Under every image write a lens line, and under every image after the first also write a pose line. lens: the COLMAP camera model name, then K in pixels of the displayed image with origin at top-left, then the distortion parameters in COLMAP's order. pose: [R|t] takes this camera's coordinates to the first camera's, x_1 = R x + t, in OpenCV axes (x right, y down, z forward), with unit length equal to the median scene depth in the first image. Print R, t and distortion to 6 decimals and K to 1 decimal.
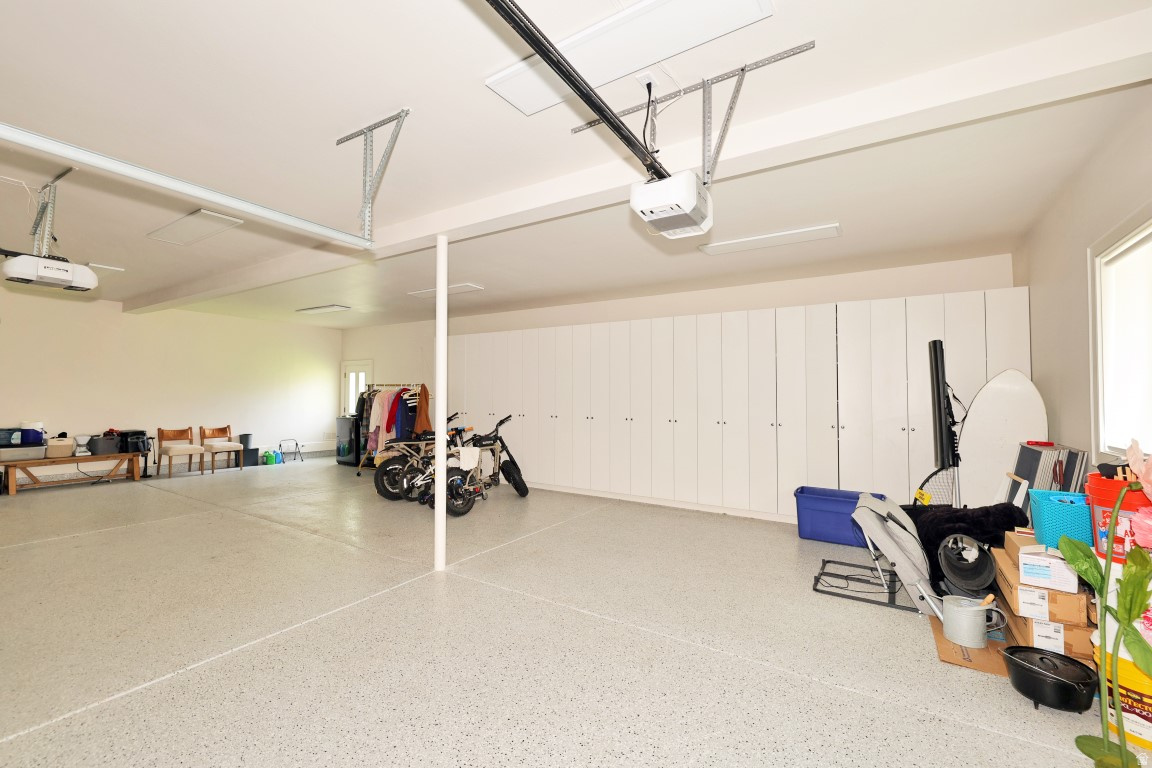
lens RADIAL K [[495.9, 0, 576.2], [0, 495.9, 383.4], [0, 0, 1]] dist [-0.000849, -0.000059]
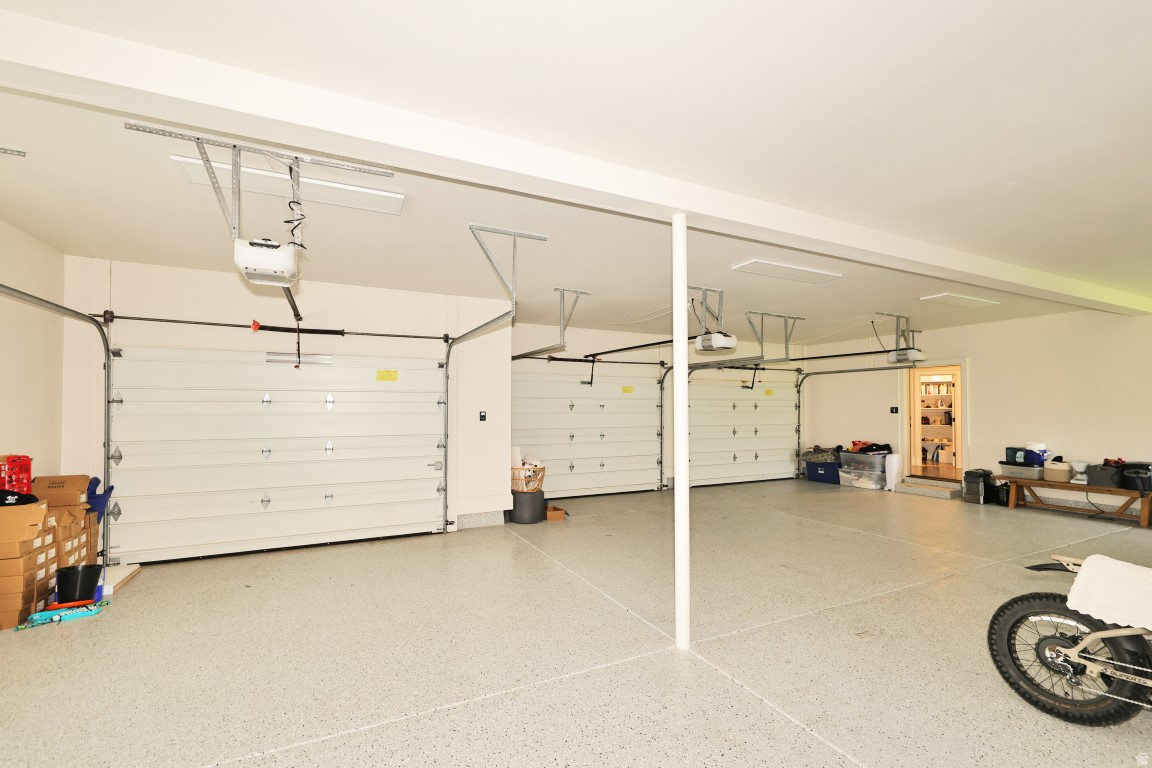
lens RADIAL K [[495.9, 0, 590.9], [0, 495.9, 407.1], [0, 0, 1]] dist [-0.000849, -0.000059]
pose [[-0.509365, -0.010821, -0.860483, 0.262505], [0.017620, 0.999580, -0.023000, 0.009767], [0.860370, -0.026877, -0.508960, 0.719039]]
